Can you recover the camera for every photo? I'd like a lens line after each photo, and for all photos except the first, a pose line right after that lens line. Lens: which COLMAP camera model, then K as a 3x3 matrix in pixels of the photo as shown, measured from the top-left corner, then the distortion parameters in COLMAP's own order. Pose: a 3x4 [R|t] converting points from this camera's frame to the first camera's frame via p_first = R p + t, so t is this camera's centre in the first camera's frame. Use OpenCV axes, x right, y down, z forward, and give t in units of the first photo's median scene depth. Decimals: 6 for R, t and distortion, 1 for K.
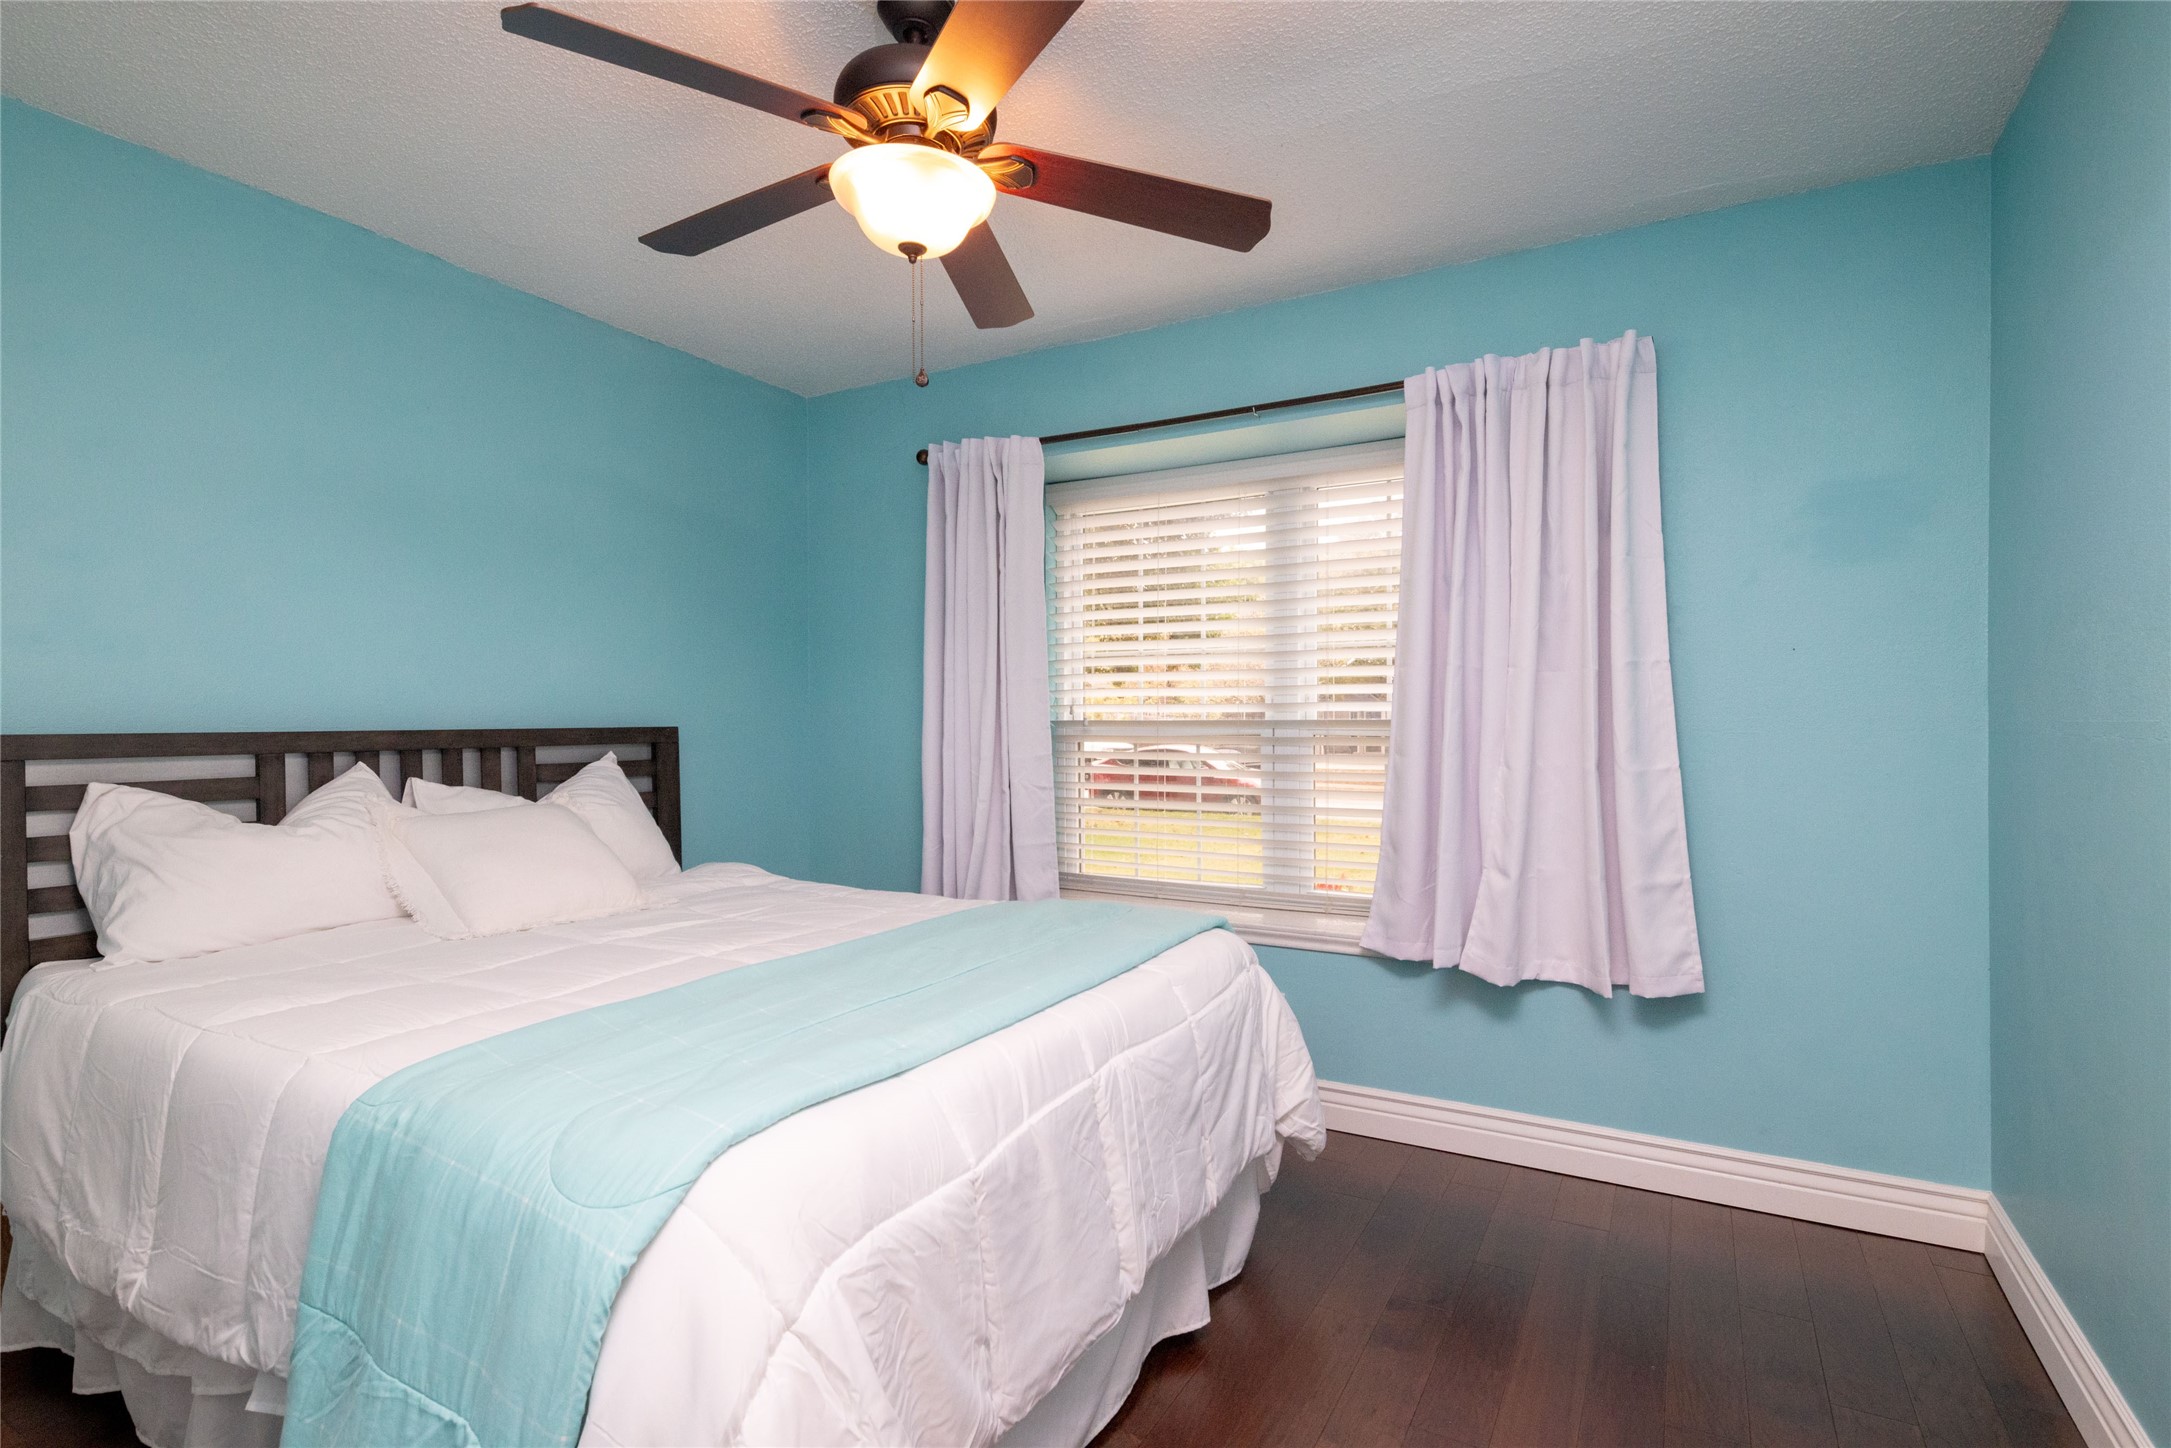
lens RADIAL K [[1032.2, 0, 1077.6], [0, 1032.2, 722.9], [0, 0, 1]] dist [0.003959, -0.006177]
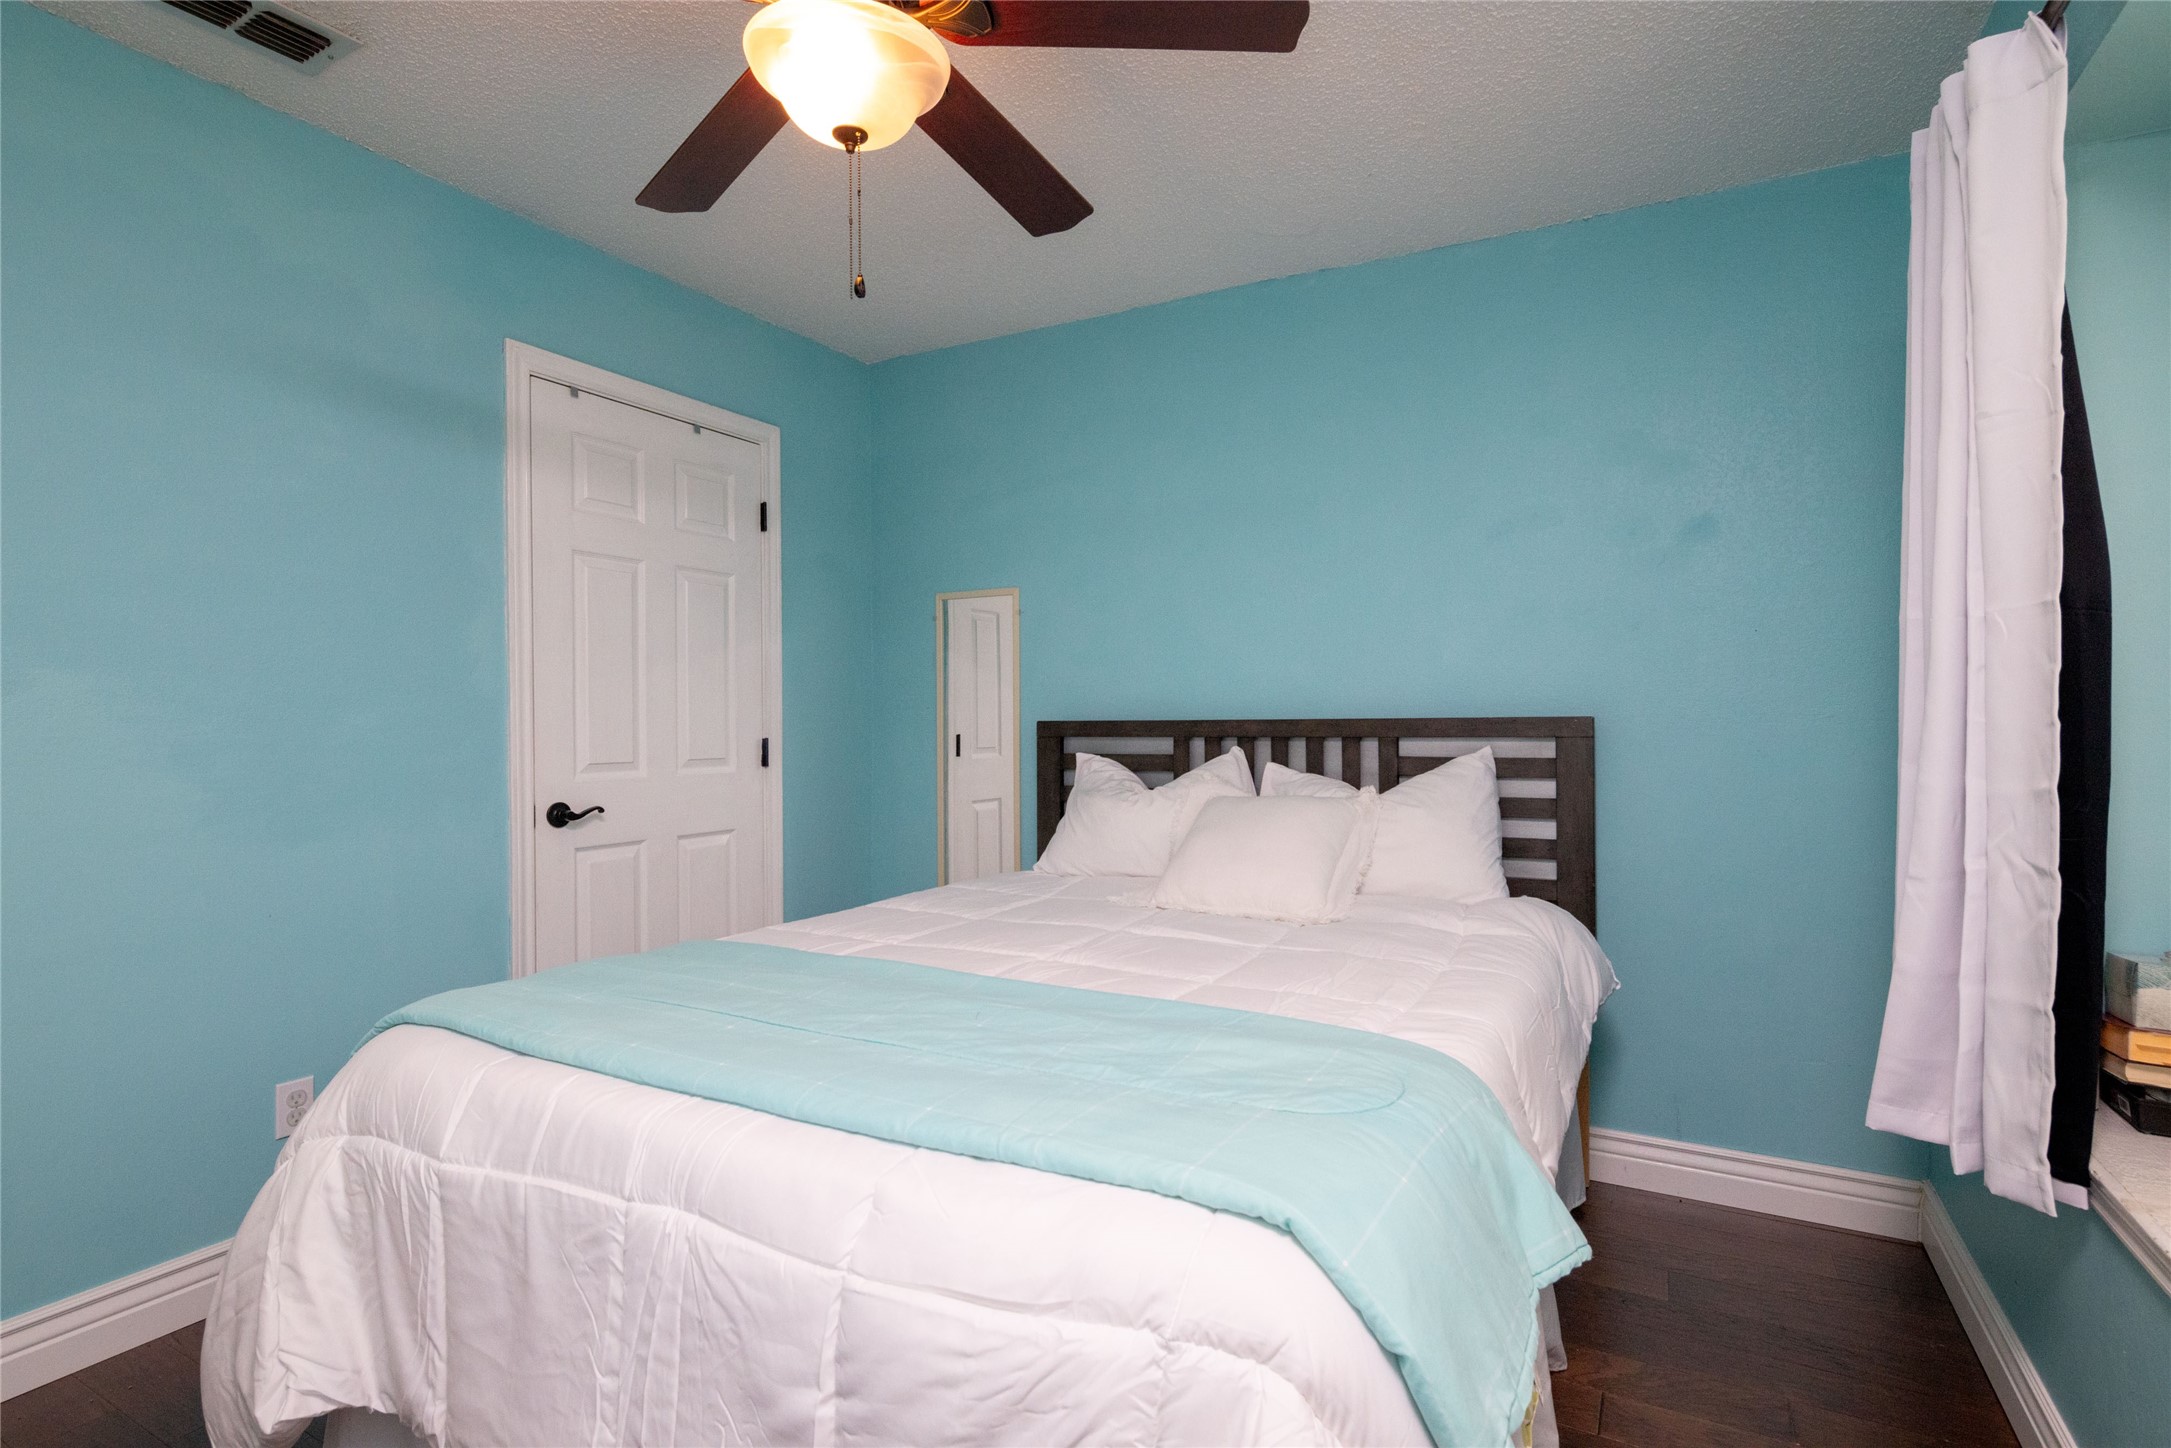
lens RADIAL K [[1032.2, 0, 1077.6], [0, 1032.2, 722.9], [0, 0, 1]] dist [0.003959, -0.006177]
pose [[0.025158, 0.012849, -0.999601, 0.419325], [0.005474, 0.999901, 0.012990, -0.004063], [0.999669, -0.005798, 0.025085, 0.723709]]
